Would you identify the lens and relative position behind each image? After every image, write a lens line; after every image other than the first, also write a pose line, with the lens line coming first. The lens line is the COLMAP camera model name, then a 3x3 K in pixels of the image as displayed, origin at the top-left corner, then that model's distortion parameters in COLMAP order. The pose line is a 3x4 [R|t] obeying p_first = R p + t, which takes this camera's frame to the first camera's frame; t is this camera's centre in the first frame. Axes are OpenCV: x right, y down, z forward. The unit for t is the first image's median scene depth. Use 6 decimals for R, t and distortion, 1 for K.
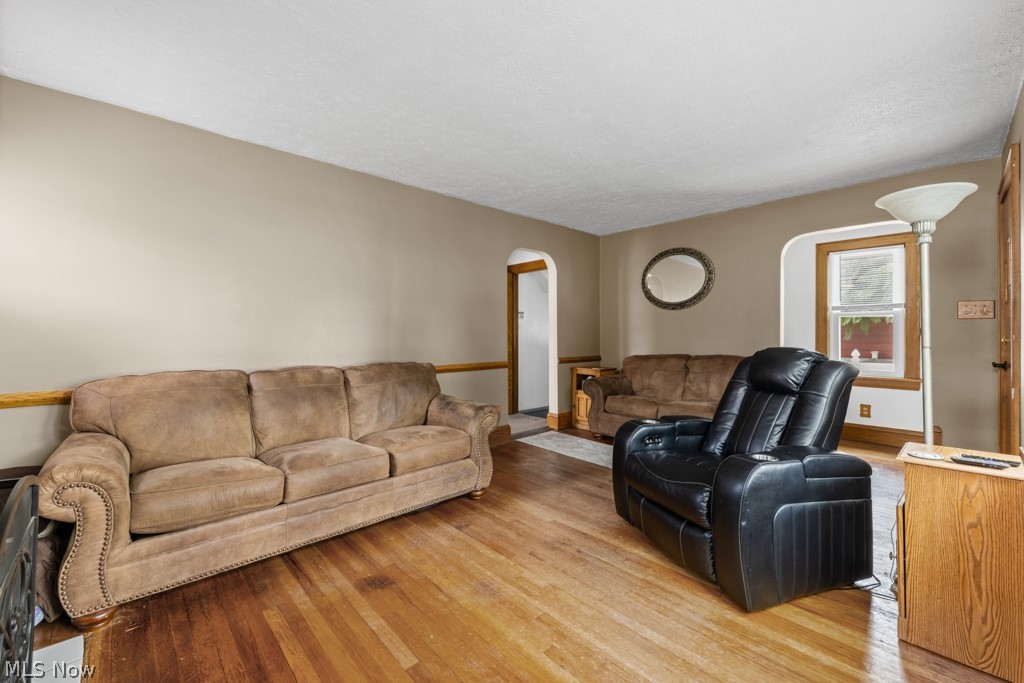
lens RADIAL K [[416.1, 0, 507.7], [0, 416.1, 352.9], [0, 0, 1]] dist [-0.000415, -0.000303]
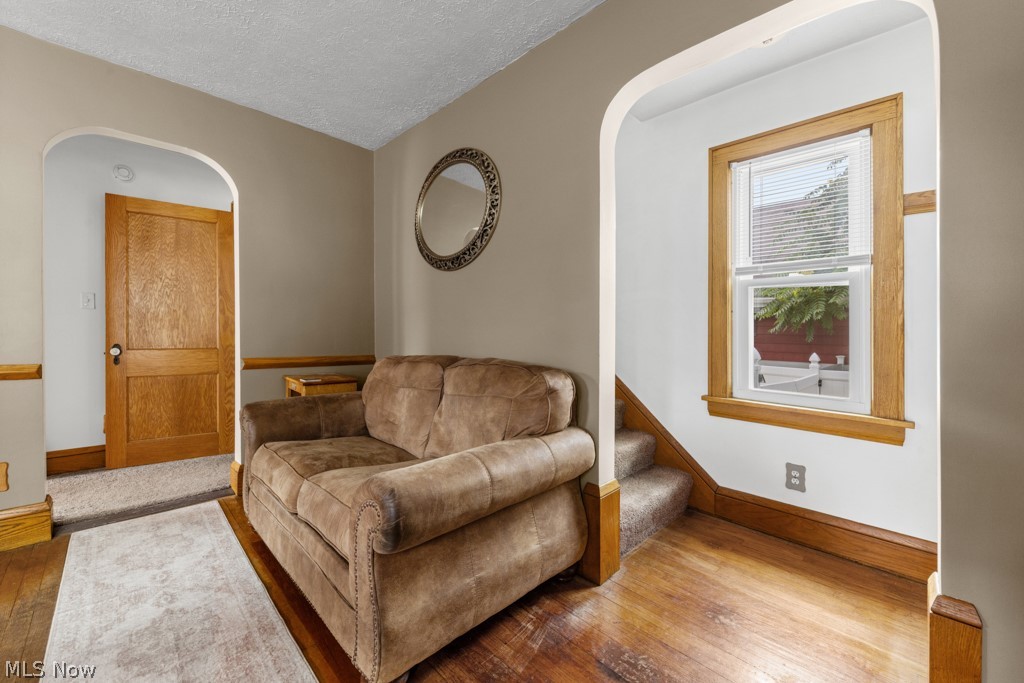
lens RADIAL K [[413.0, 0, 512.0], [0, 413.0, 341.5], [0, 0, 1]] dist [0.008615, -0.005157]
pose [[0.999088, 0.018160, 0.038644, 0.492877], [-0.017322, 0.999610, -0.021923, -0.004281], [-0.039027, 0.021234, 0.999013, 0.509843]]
